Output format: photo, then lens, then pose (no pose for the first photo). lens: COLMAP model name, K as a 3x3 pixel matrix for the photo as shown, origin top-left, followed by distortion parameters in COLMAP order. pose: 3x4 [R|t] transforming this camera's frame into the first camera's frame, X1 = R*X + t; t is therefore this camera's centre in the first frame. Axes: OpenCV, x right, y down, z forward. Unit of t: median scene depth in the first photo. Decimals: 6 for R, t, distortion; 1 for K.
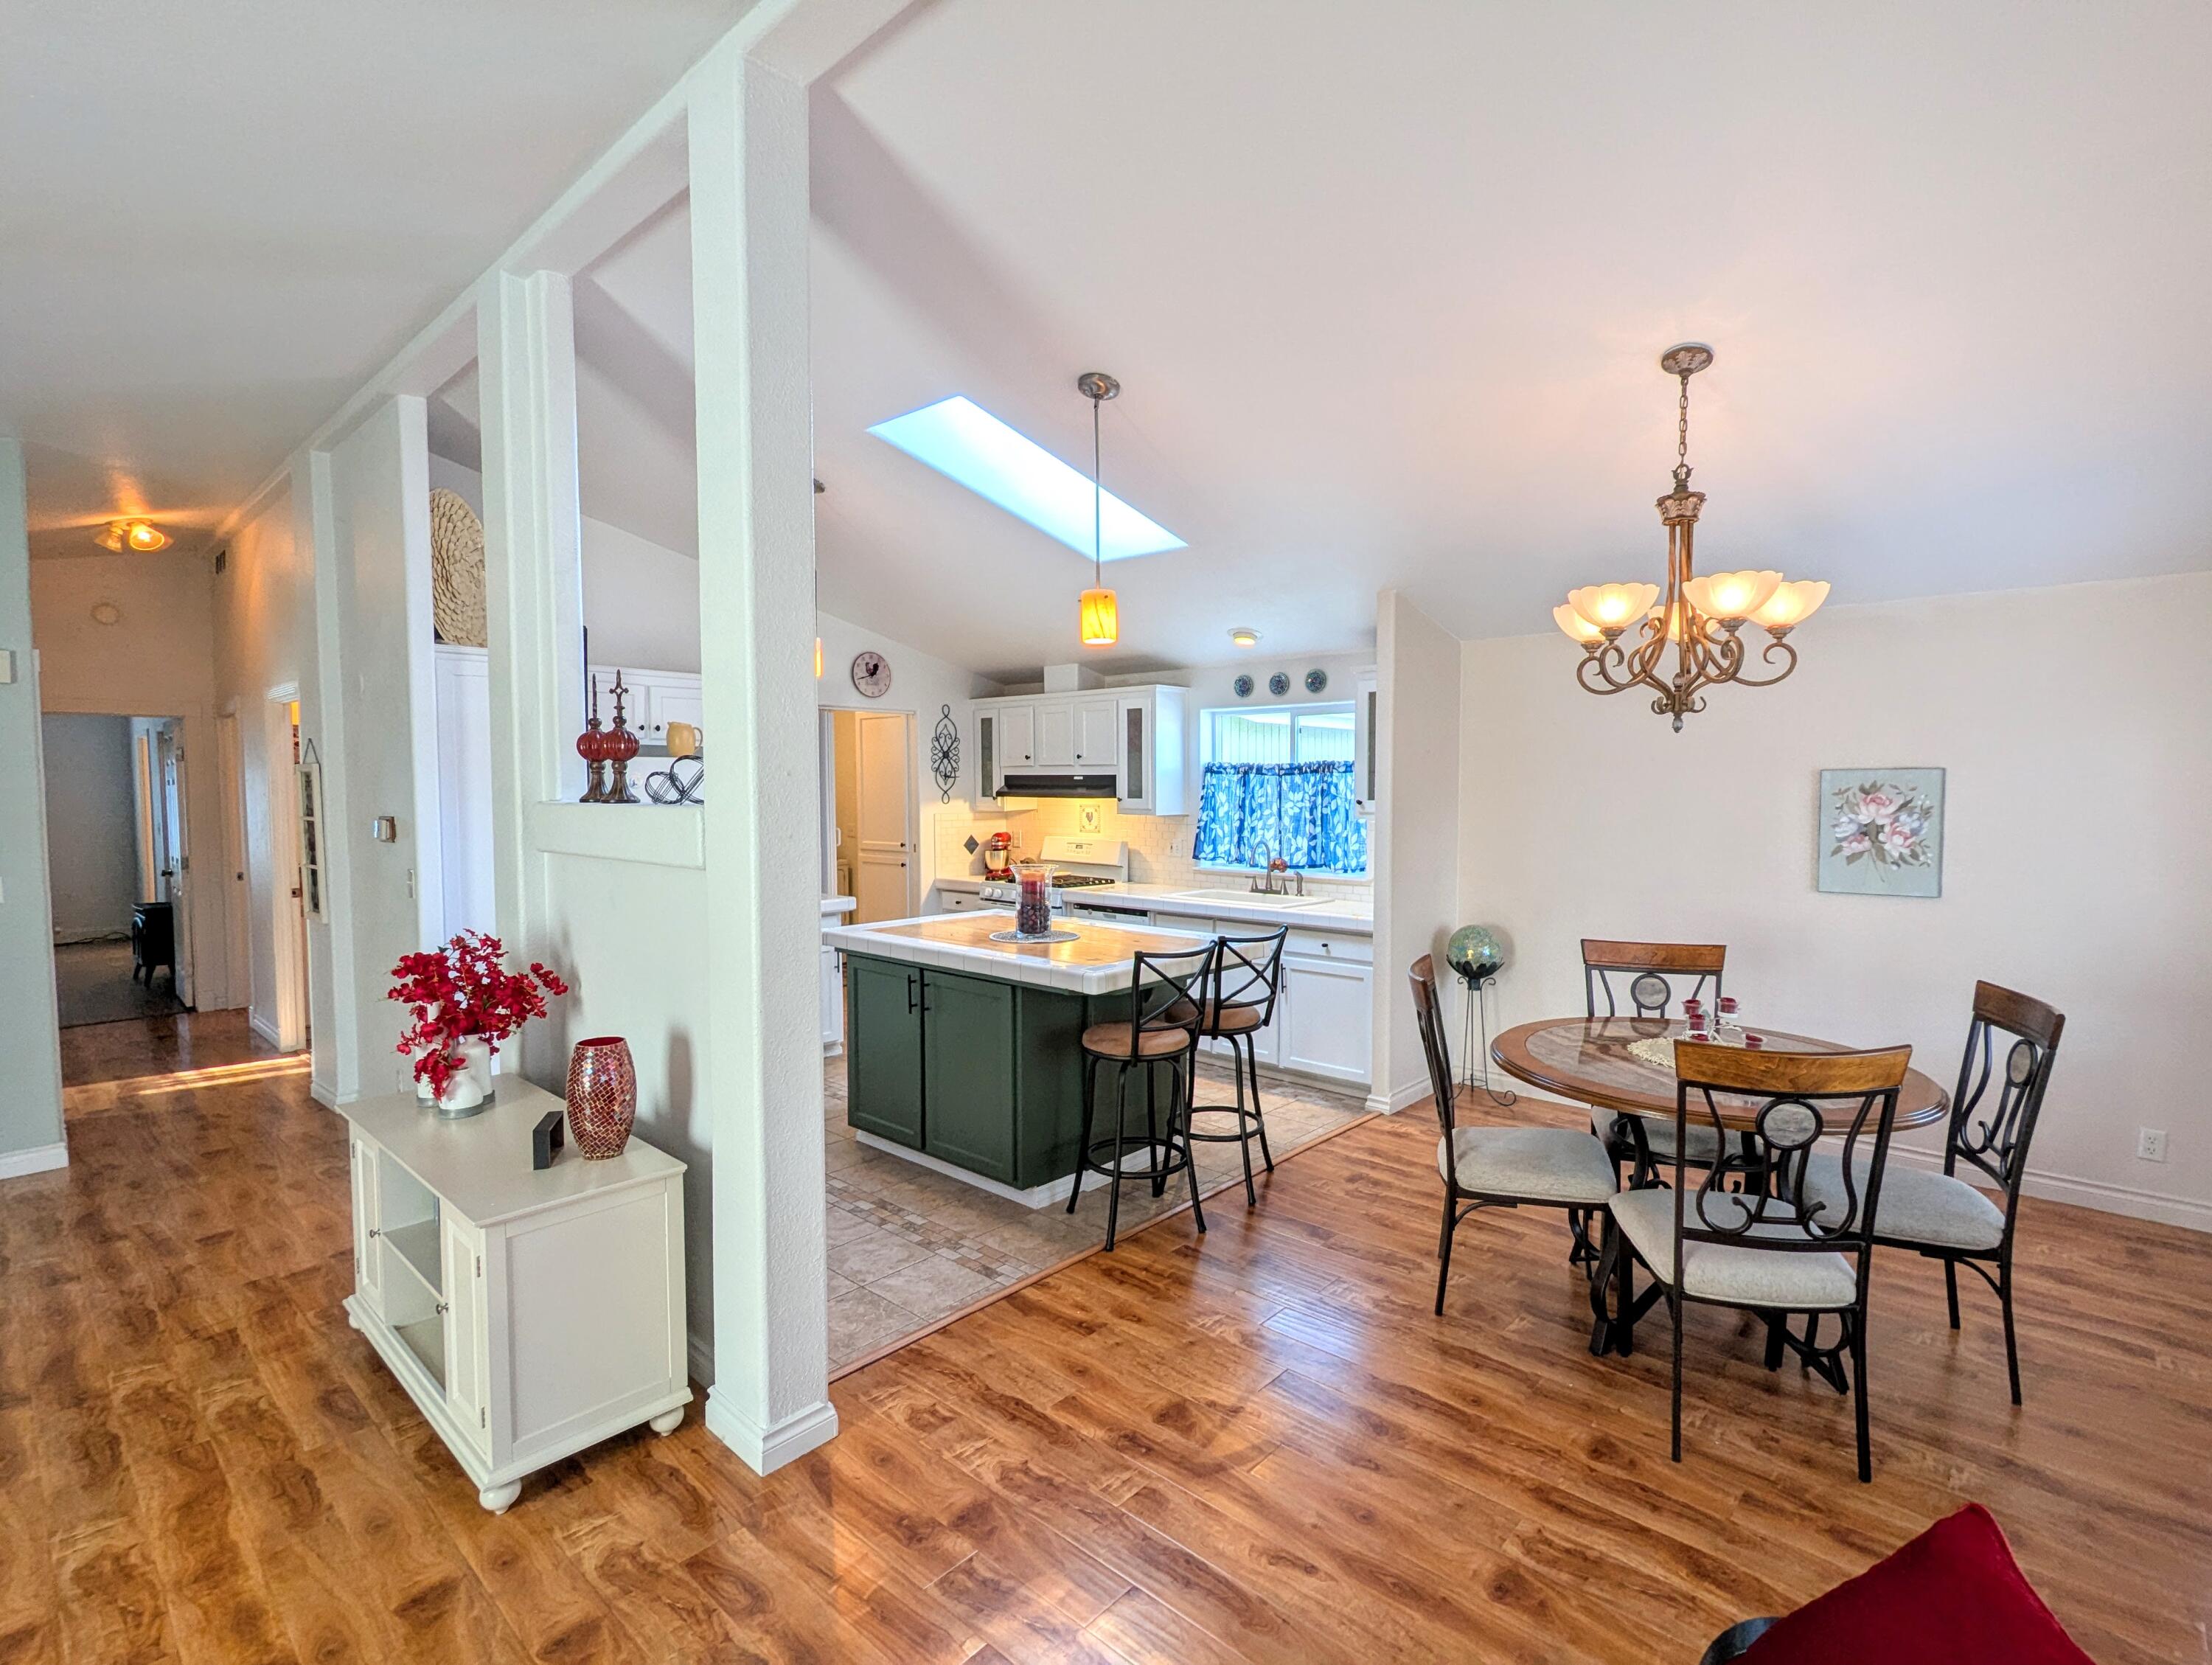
lens RADIAL K [[1049.0, 0, 1116.1], [0, 1049.0, 839.8], [0, 0, 1]] dist [0.004530, -0.002637]
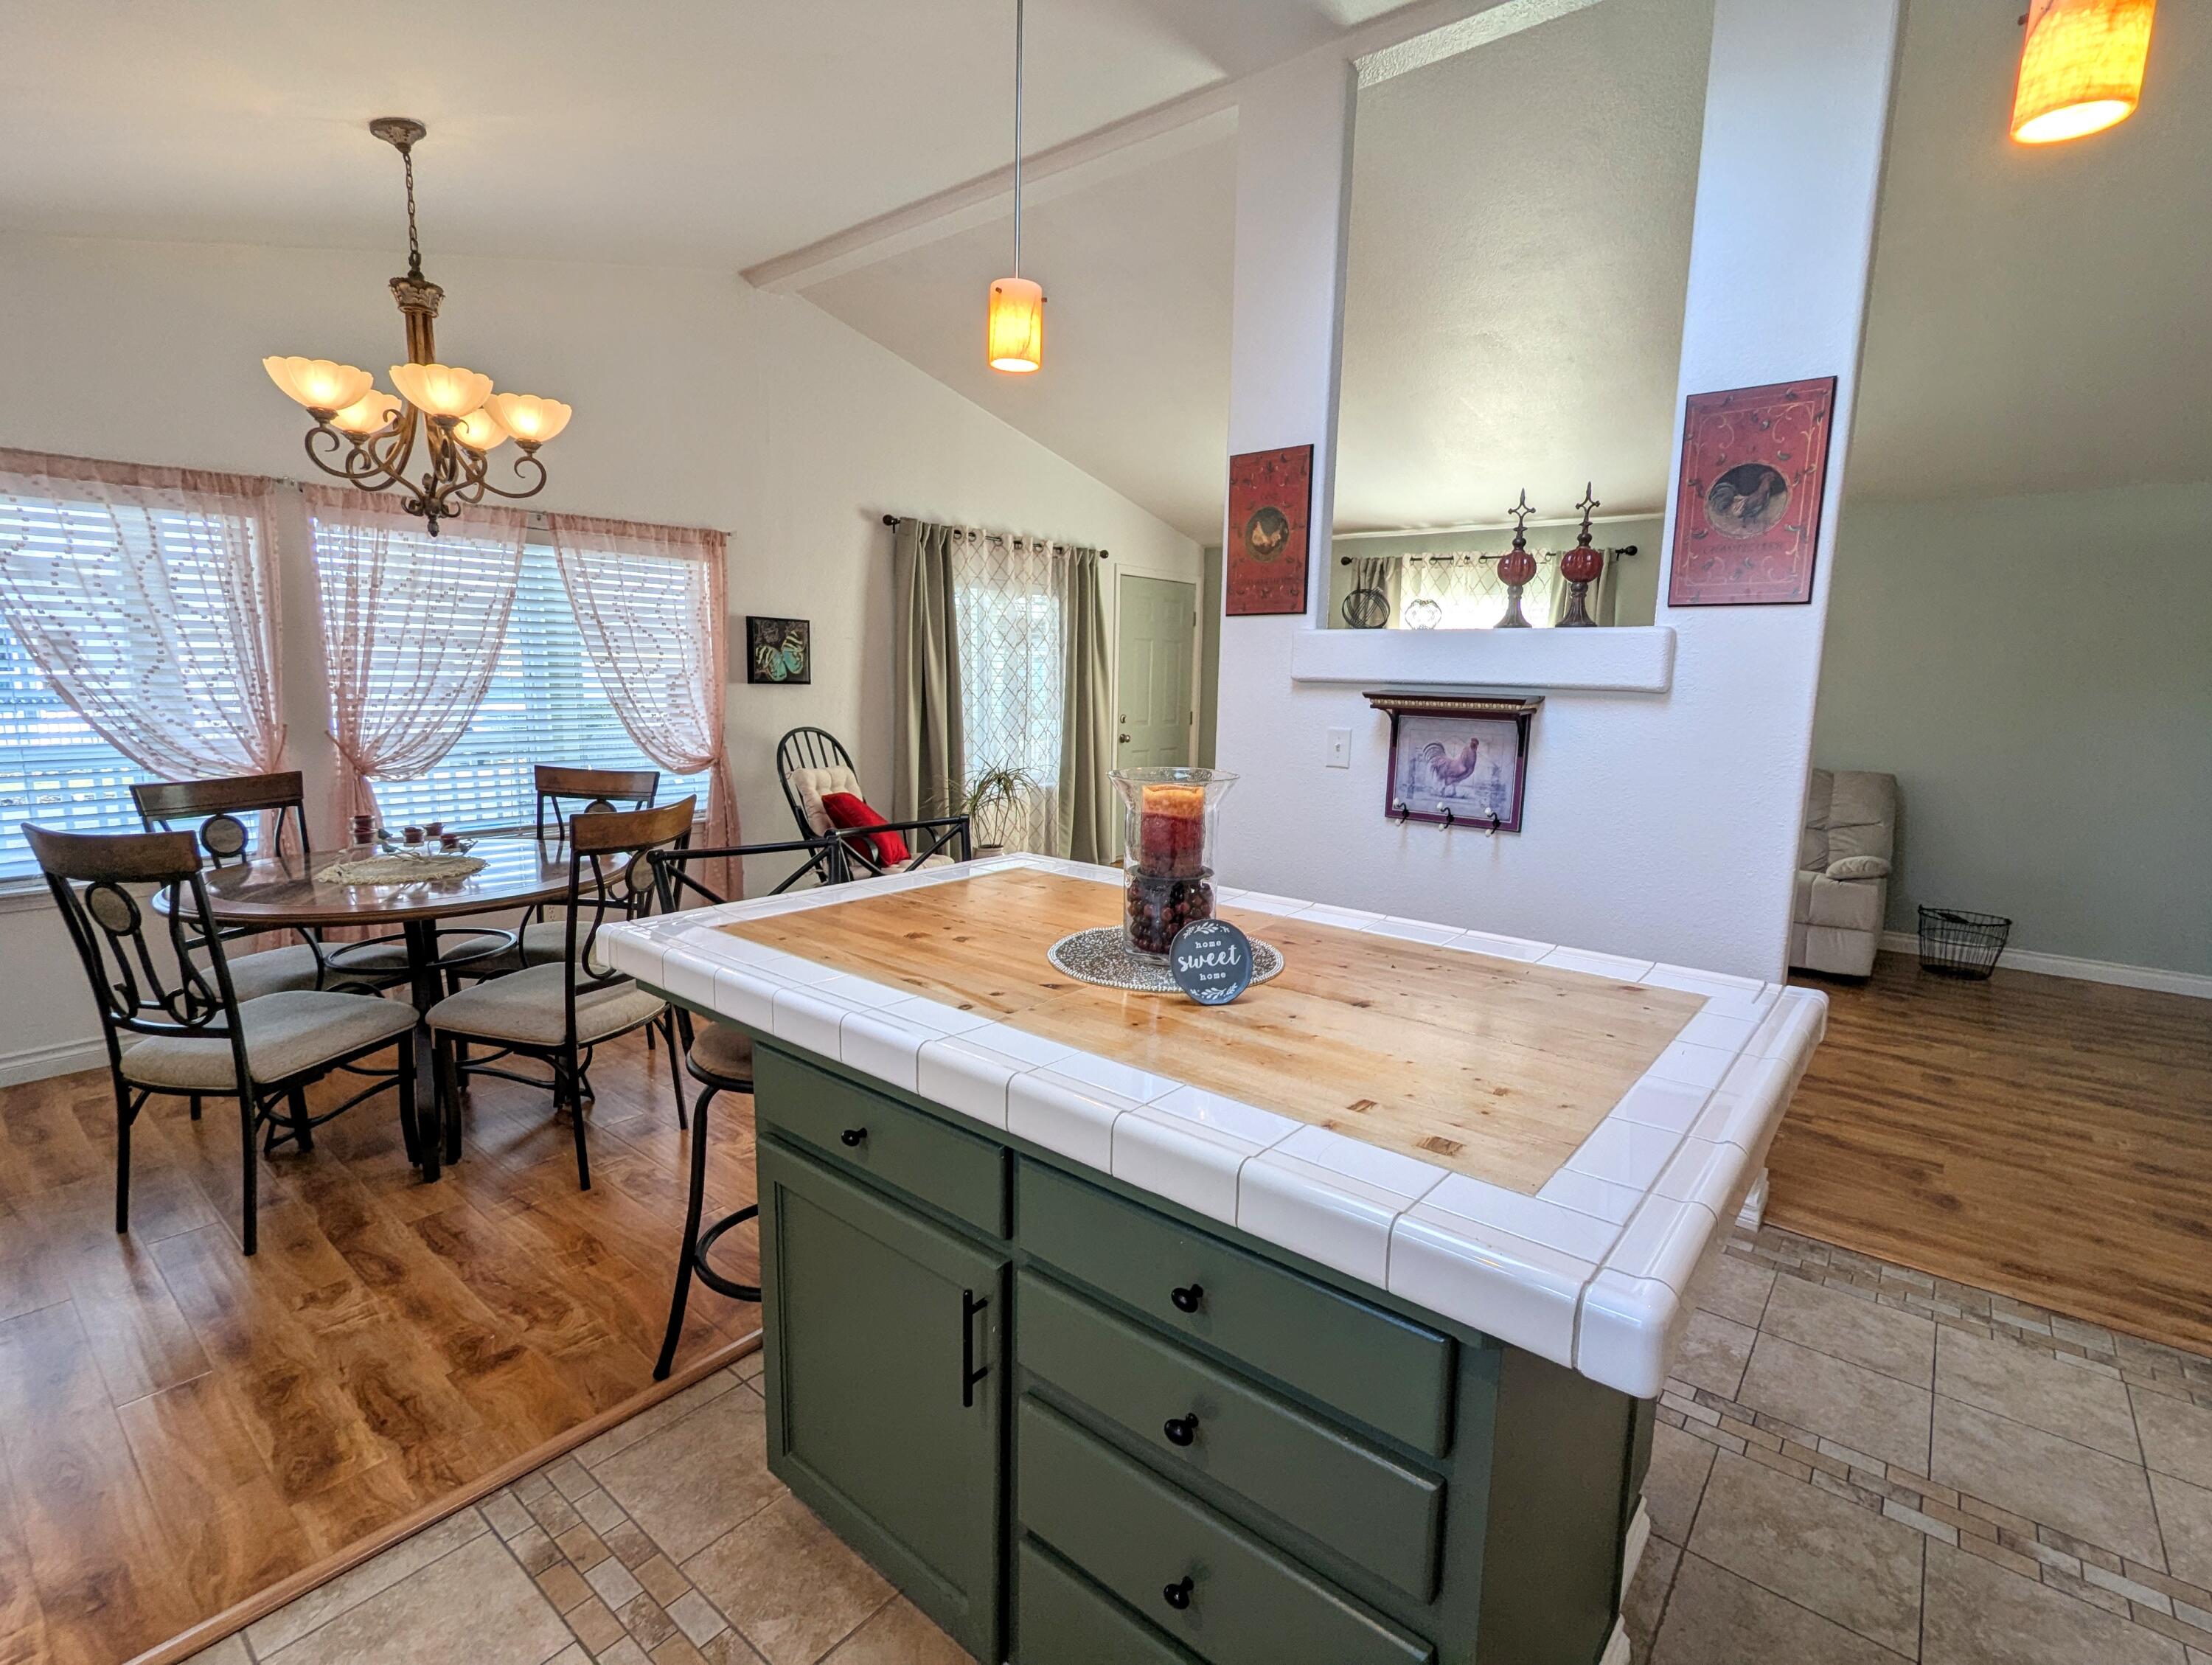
lens RADIAL K [[1050.5, 0, 1118.1], [0, 1050.5, 838.7], [0, 0, 1]] dist [0.003293, -0.001848]
pose [[-0.998598, -0.008399, -0.052260, -0.032736], [-0.019357, 0.976884, 0.212893, -0.026697], [0.049264, 0.213606, -0.975677, 1.131803]]
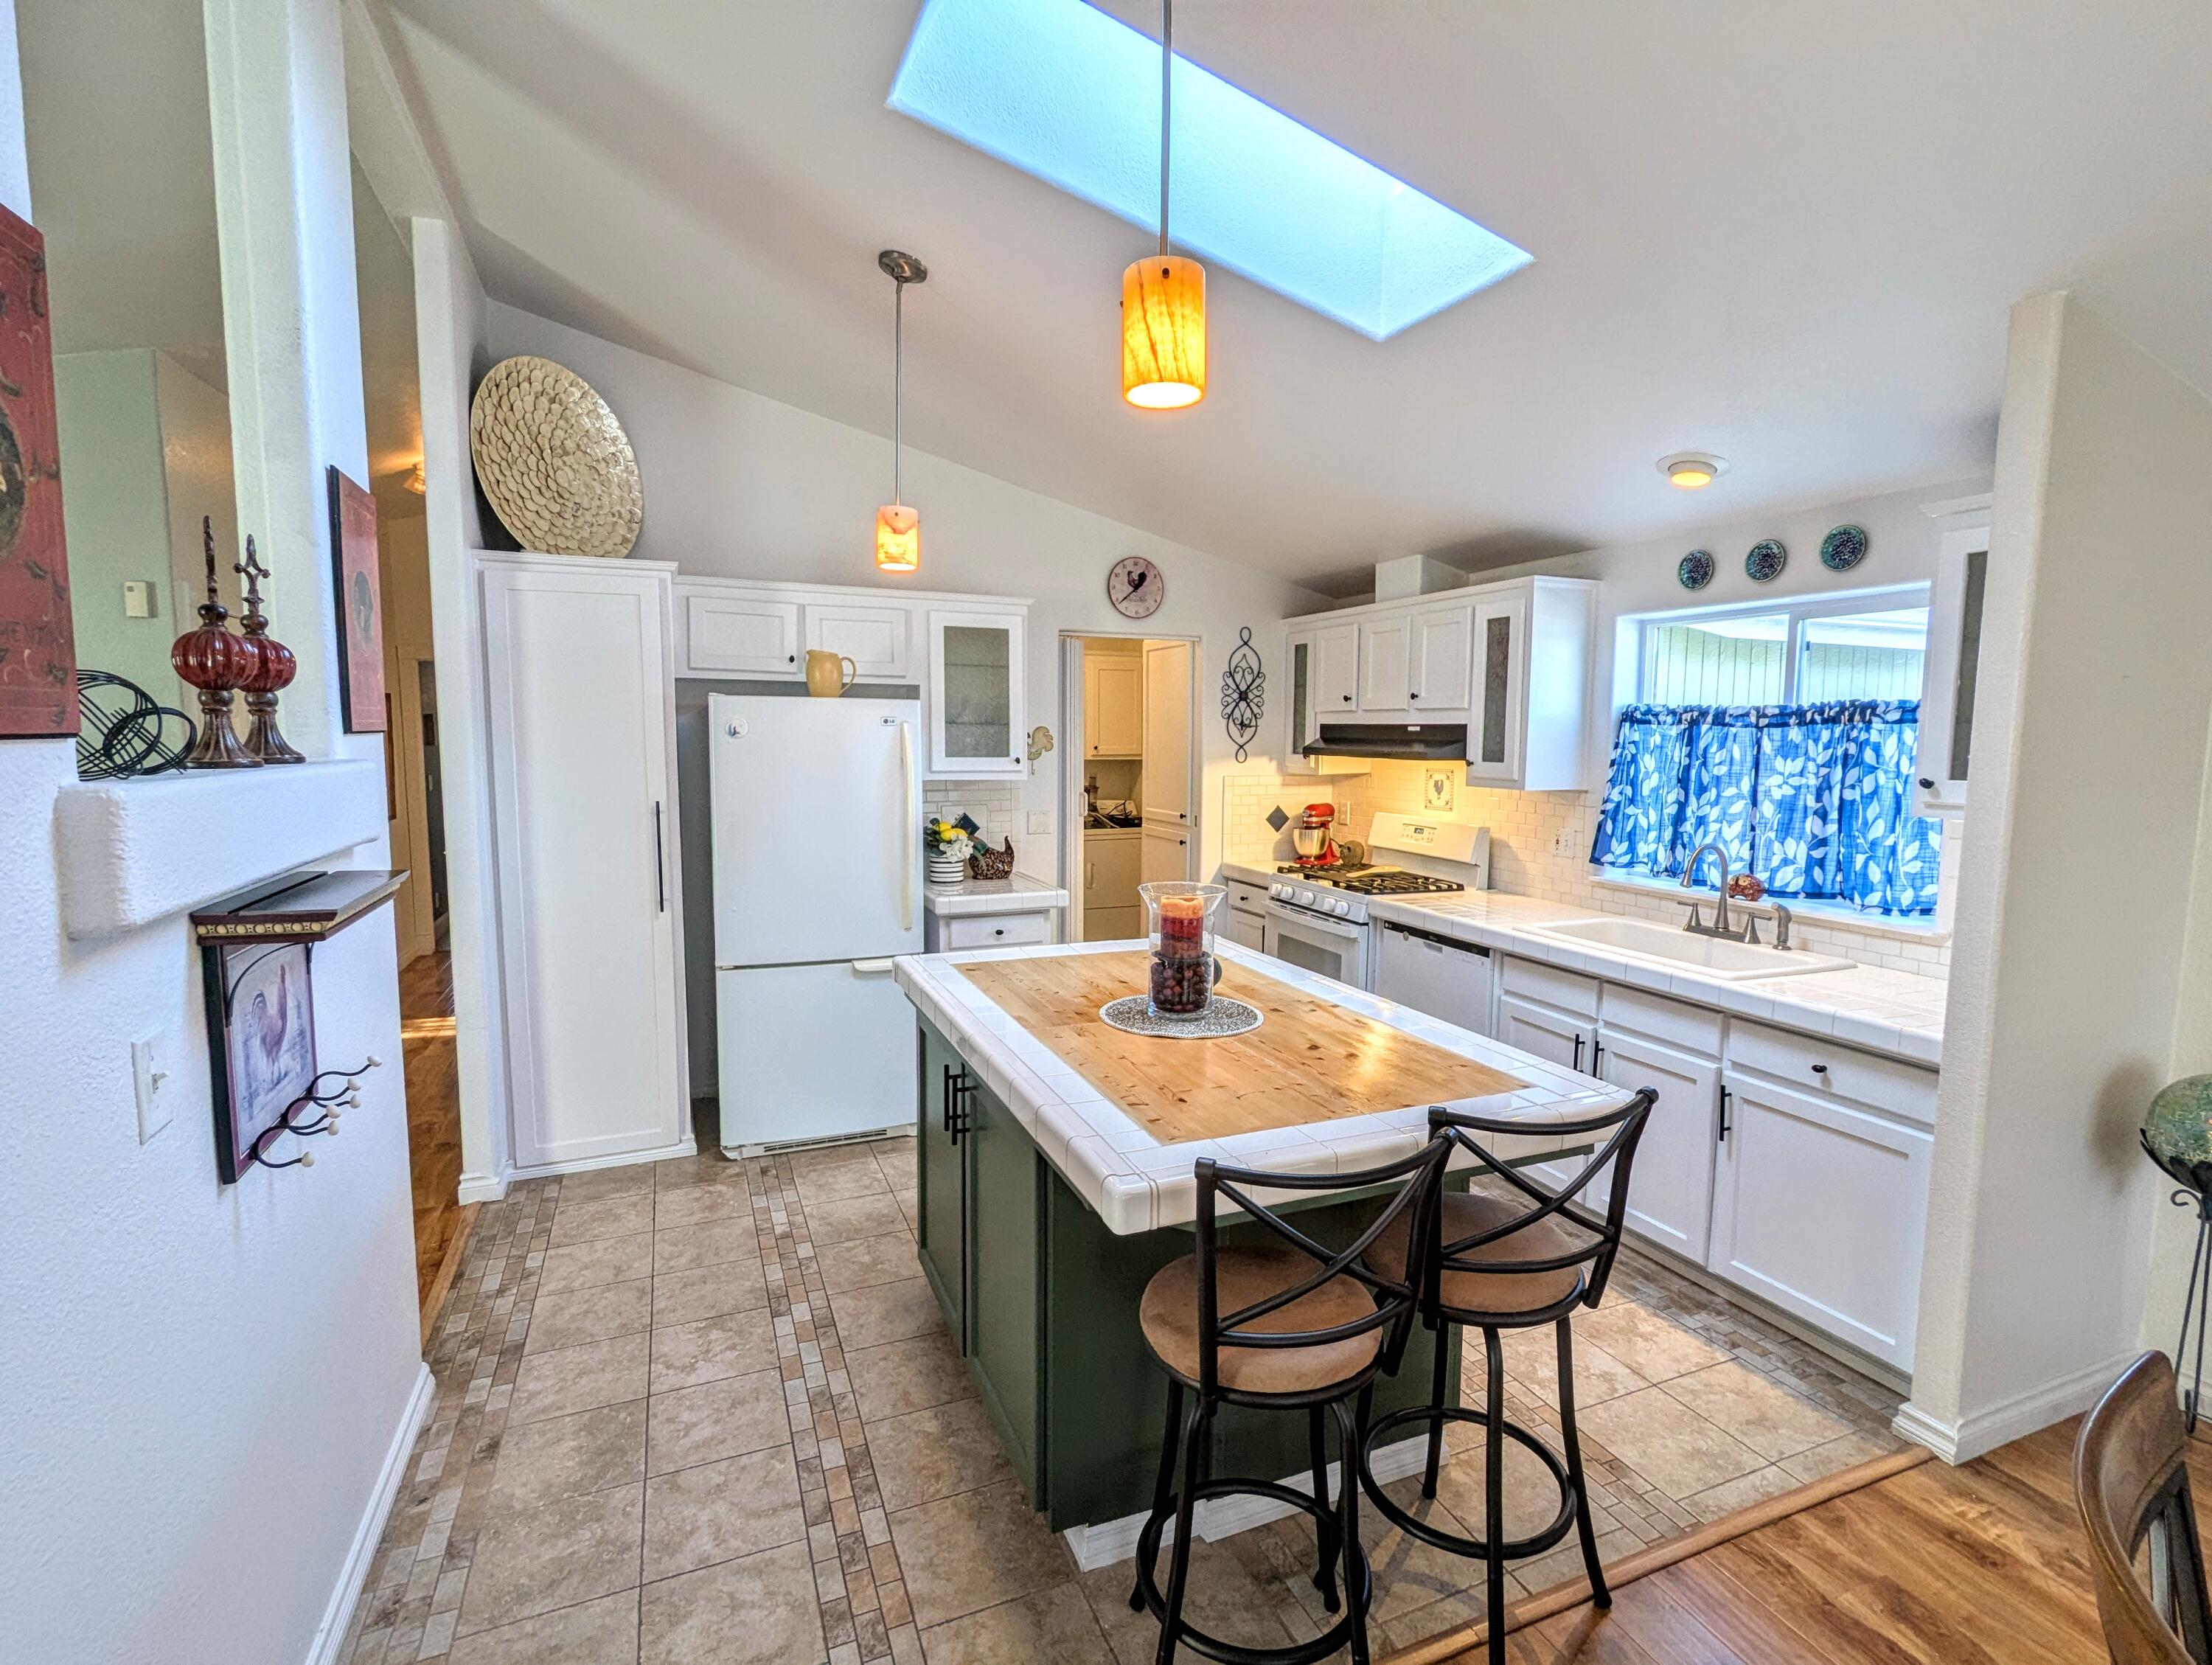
lens RADIAL K [[1050.5, 0, 1116.1], [0, 1050.5, 837.5], [0, 0, 1]] dist [0.003293, -0.001848]
pose [[0.904926, 0.051861, -0.422397, 0.100105], [-0.032534, 0.998073, 0.052841, -0.024655], [0.424323, -0.034075, 0.904870, 0.402722]]
